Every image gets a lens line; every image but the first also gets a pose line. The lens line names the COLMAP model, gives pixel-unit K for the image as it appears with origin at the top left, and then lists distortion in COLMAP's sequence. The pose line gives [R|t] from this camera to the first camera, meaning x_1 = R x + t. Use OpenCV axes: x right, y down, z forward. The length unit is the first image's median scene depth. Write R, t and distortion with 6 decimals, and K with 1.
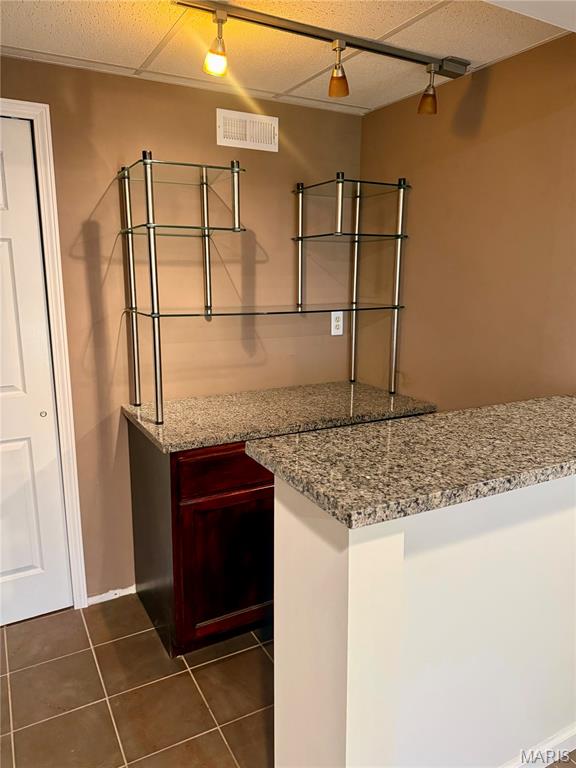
lens RADIAL K [[537.5, 0, 285.4], [0, 537.5, 381.9], [0, 0, 1]] dist [0.134125, -0.263486]
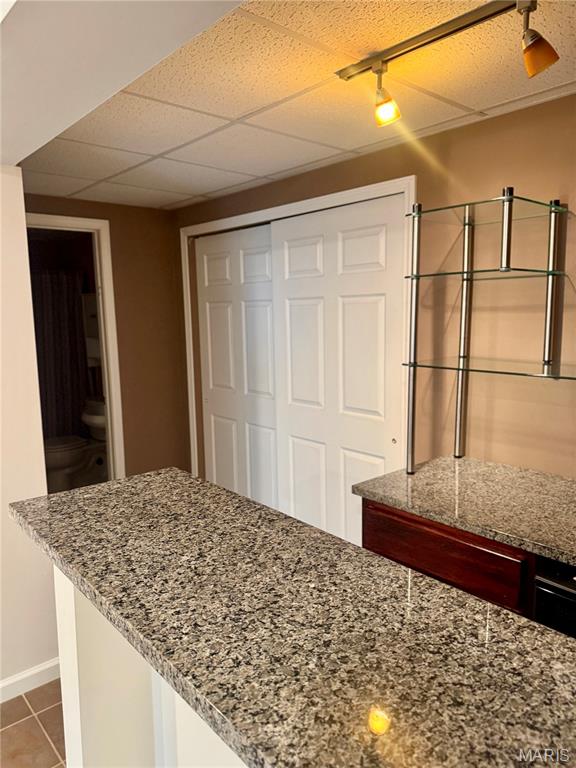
lens RADIAL K [[537.5, 0, 285.4], [0, 537.5, 381.9], [0, 0, 1]] dist [0.134125, -0.263486]
pose [[0.224291, 0.125004, -0.966472, 0.842409], [-0.179105, 0.980133, 0.085205, -0.167993], [0.957922, 0.153989, 0.242224, 0.672700]]
